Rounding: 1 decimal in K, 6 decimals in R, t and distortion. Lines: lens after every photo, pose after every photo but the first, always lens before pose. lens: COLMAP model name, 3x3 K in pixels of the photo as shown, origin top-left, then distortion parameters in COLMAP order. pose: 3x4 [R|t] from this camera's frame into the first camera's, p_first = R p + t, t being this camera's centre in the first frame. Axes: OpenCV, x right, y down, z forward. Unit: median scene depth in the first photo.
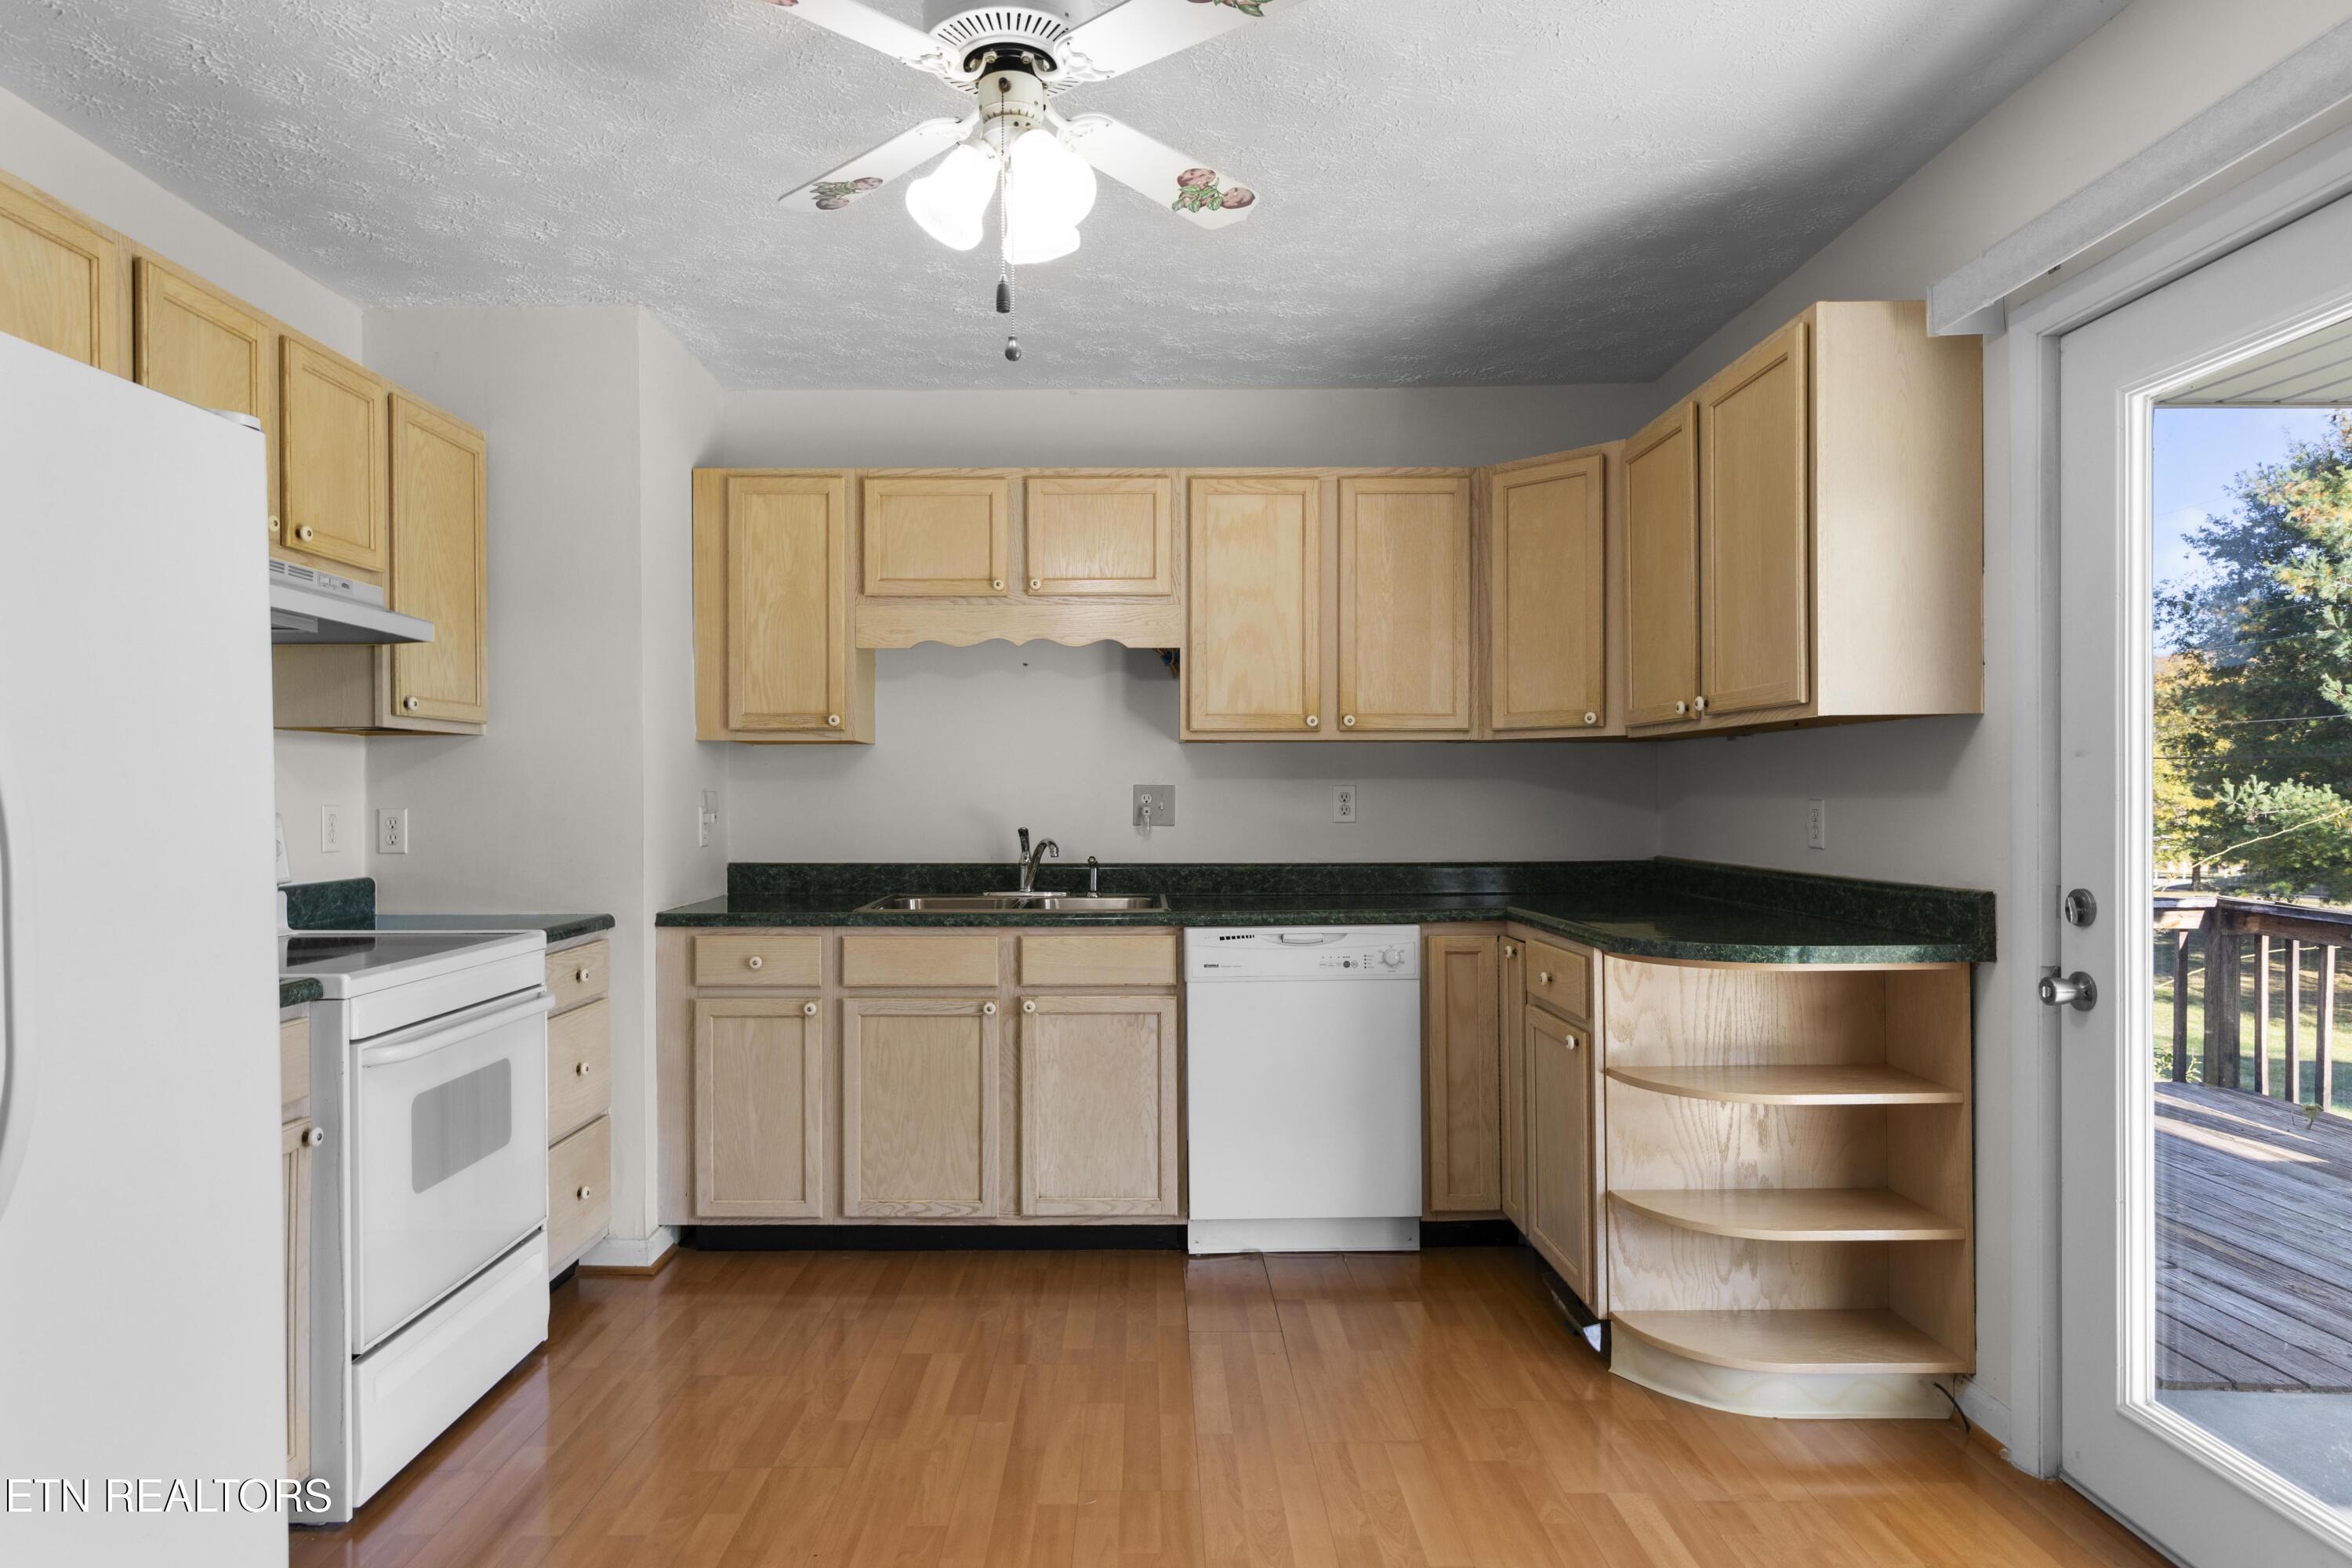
lens RADIAL K [[1375.8, 0, 1141.2], [0, 1375.8, 788.9], [0, 0, 1]] dist [0.007098, -0.002776]
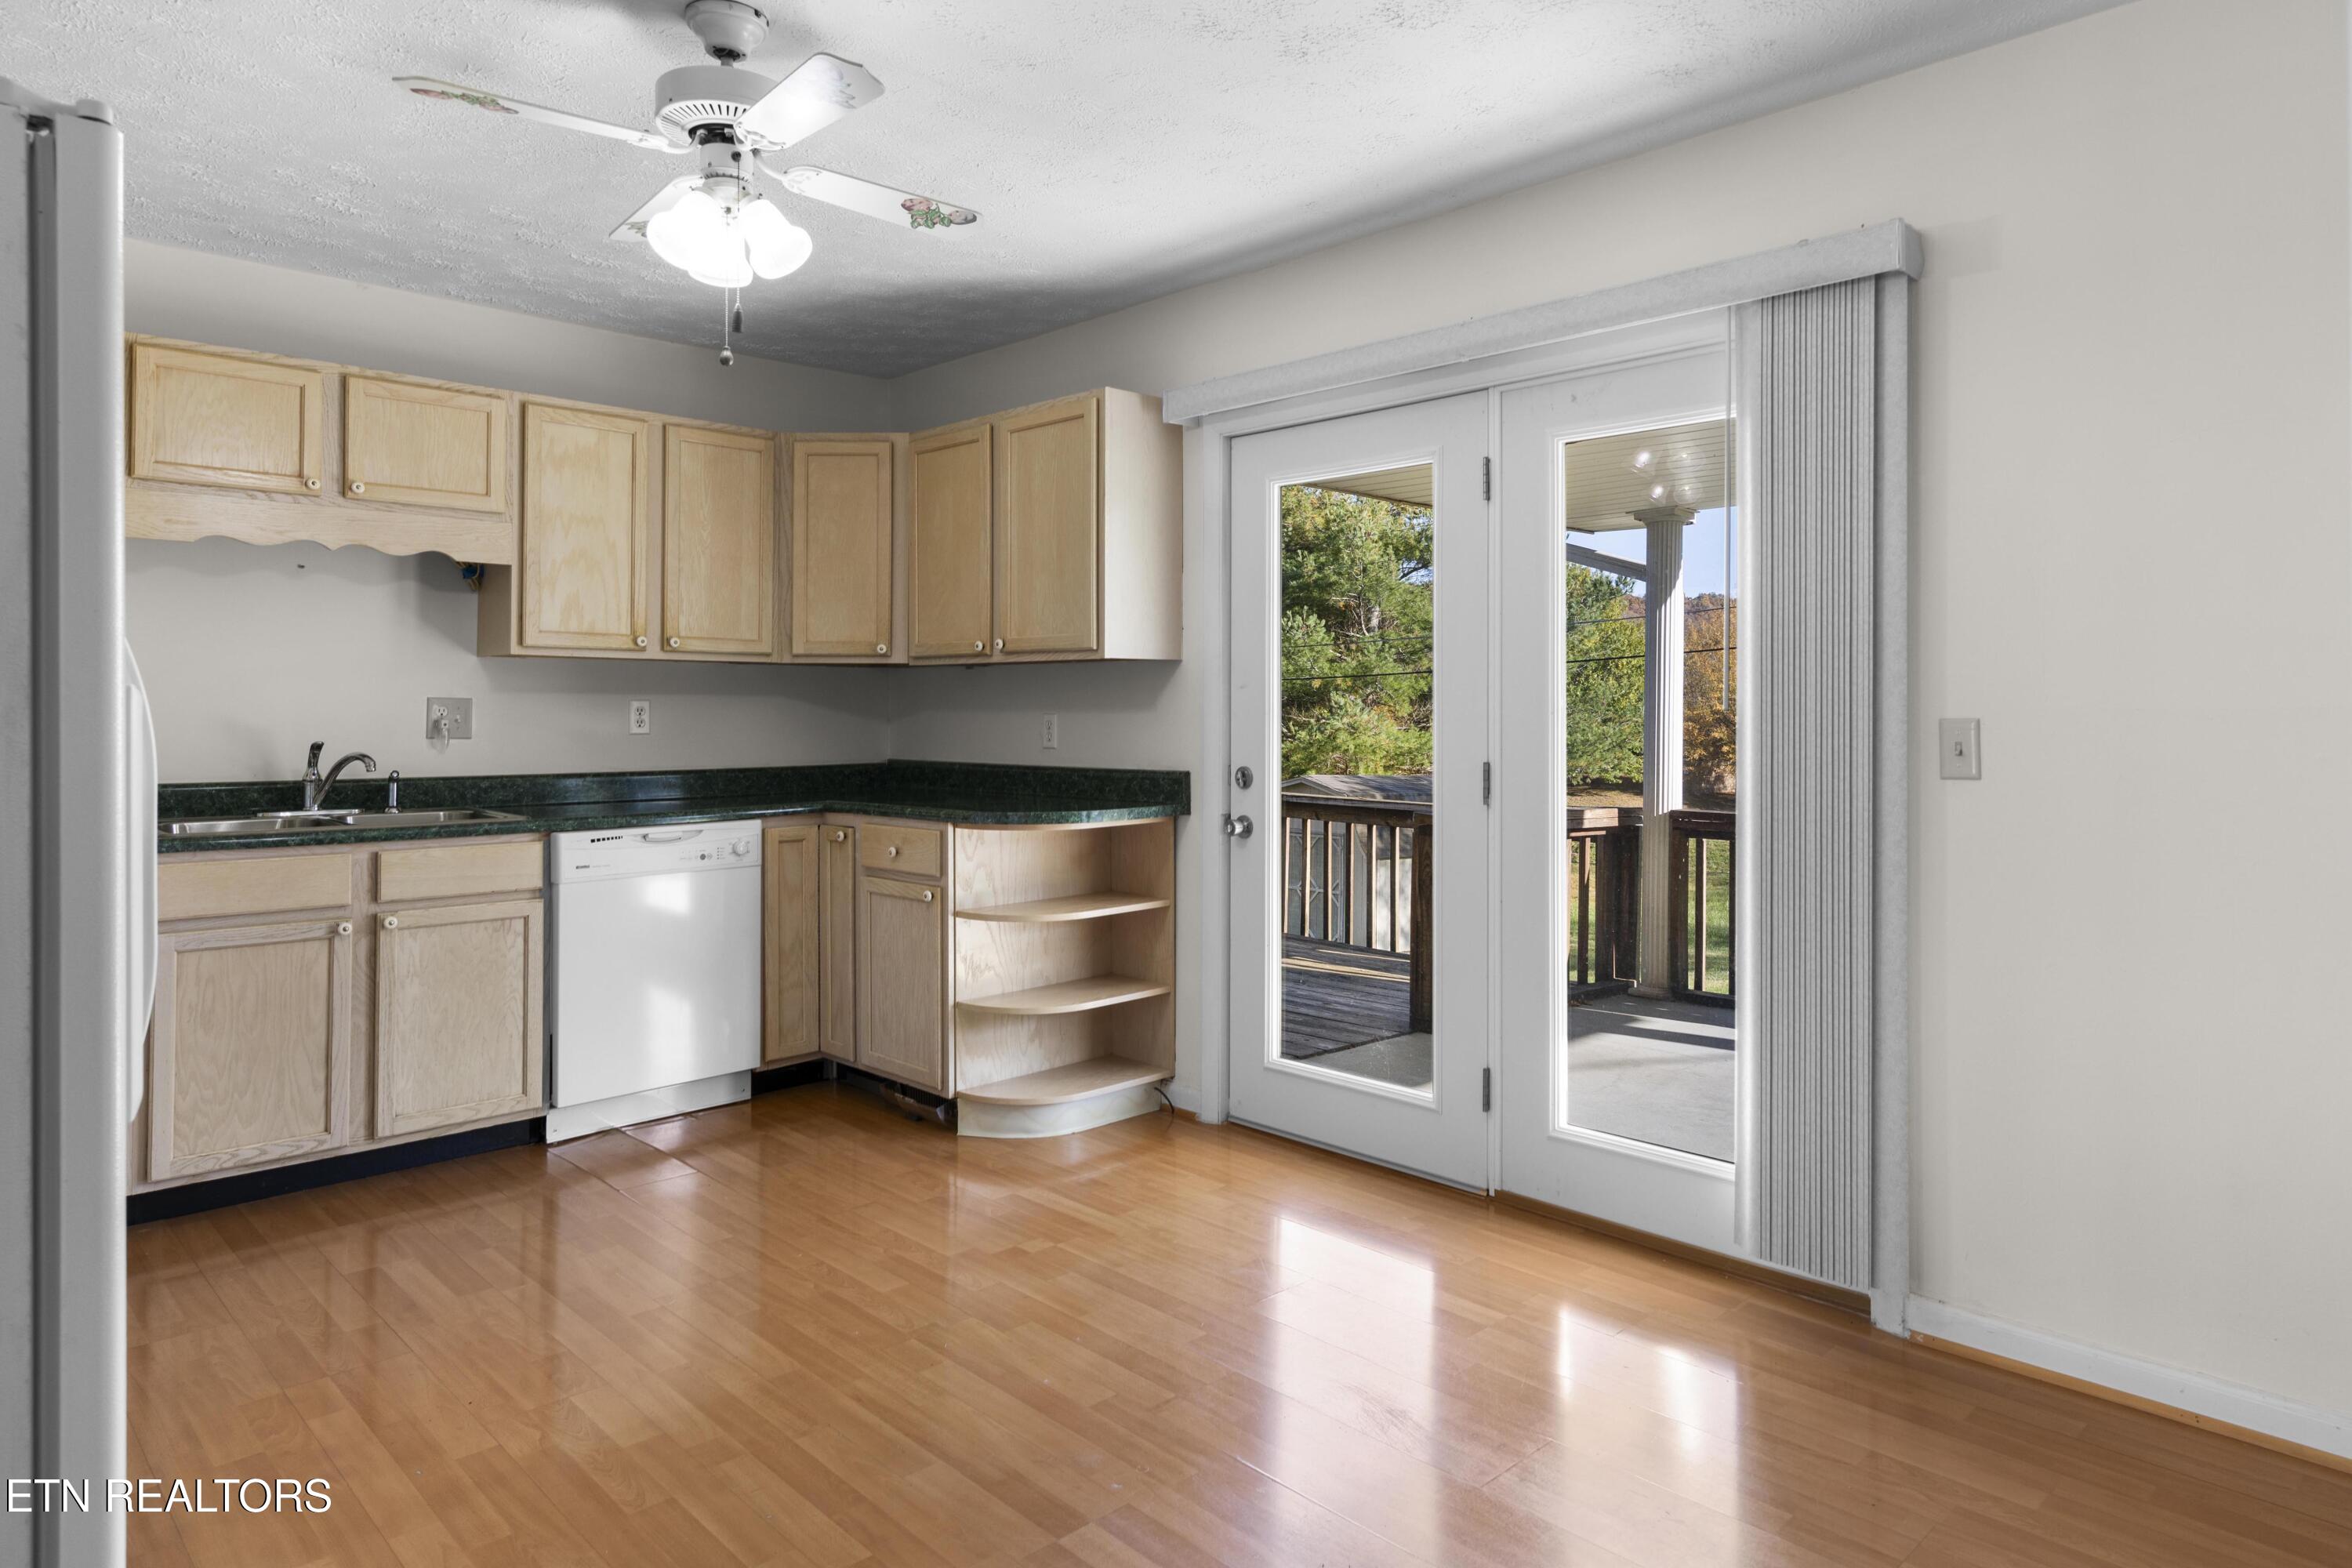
lens RADIAL K [[1375.8, 0, 1237.7], [0, 1375.8, 693.4], [0, 0, 1]] dist [0.007098, -0.002776]
pose [[0.699811, 0.013278, 0.714204, -0.363813], [-0.007063, 0.999907, -0.011669, 0.001645], [-0.714293, 0.003121, 0.699840, -0.122187]]
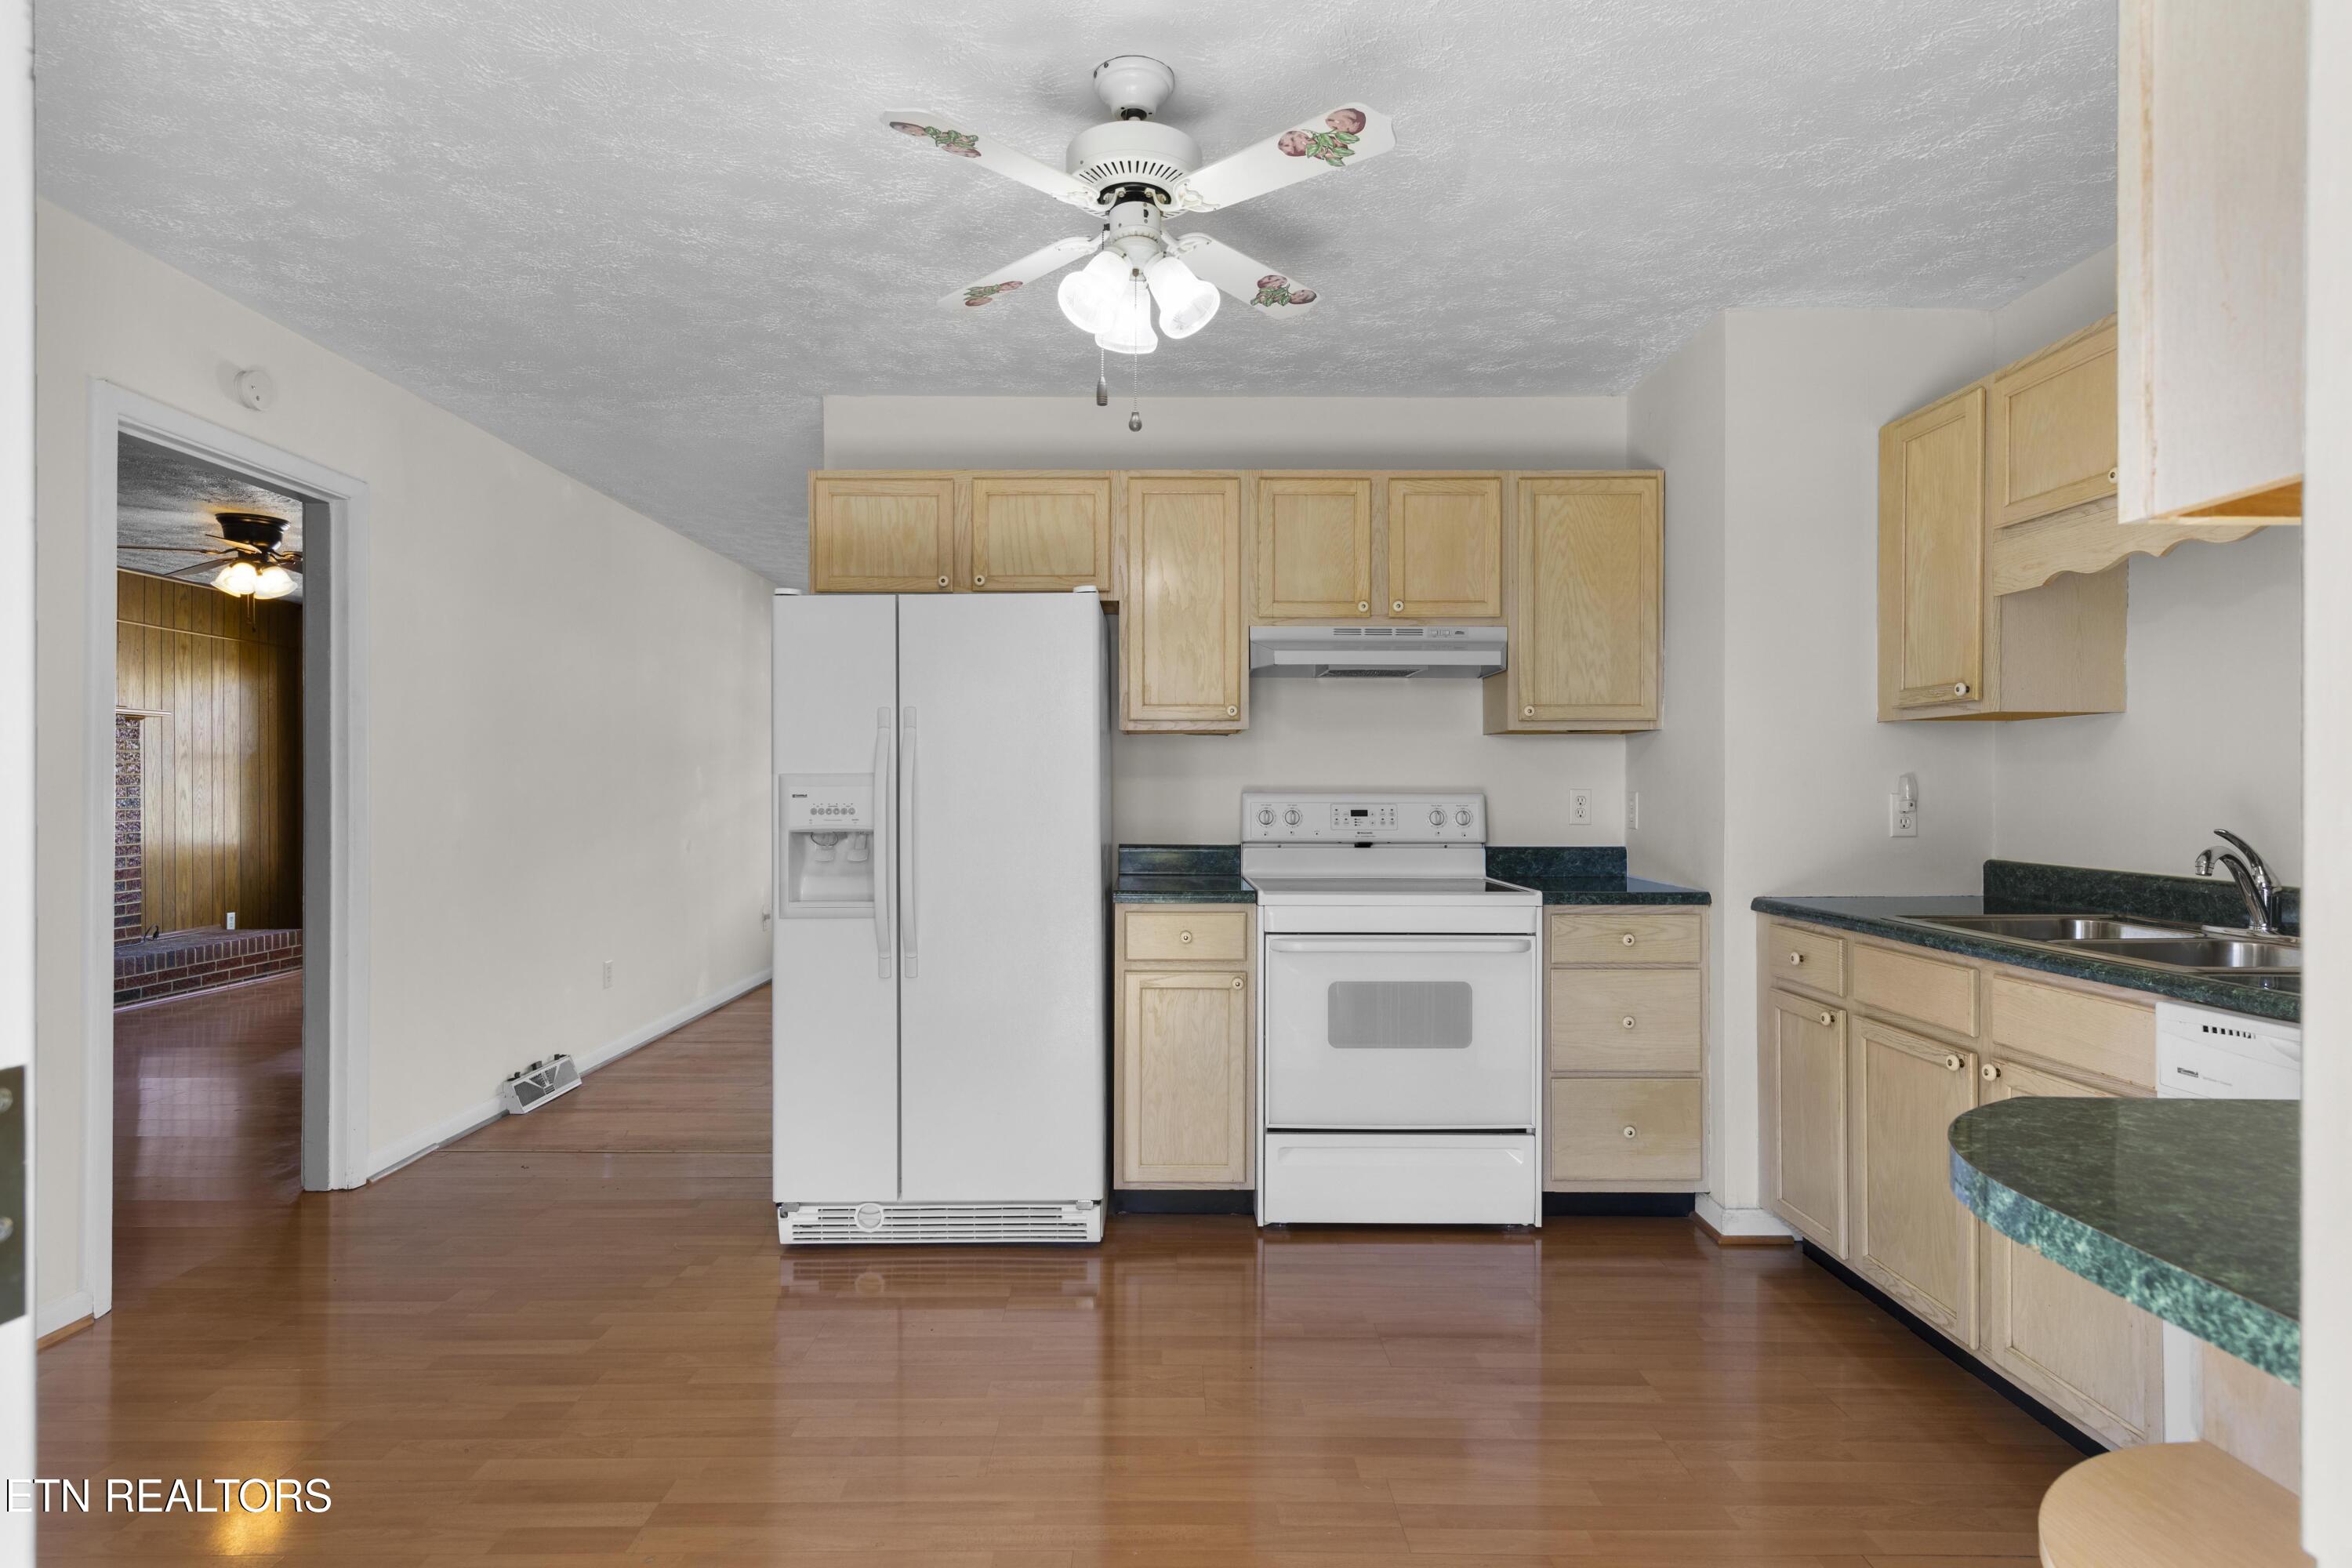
lens RADIAL K [[1274.6, 0, 1178.4], [0, 1274.6, 786.8], [0, 0, 1]] dist [0.008370, -0.001053]
pose [[-0.003076, 0.001710, -0.999994, 0.589265], [0.003776, 0.999991, 0.001698, 0.005812], [0.999988, -0.003770, -0.003082, 0.576510]]
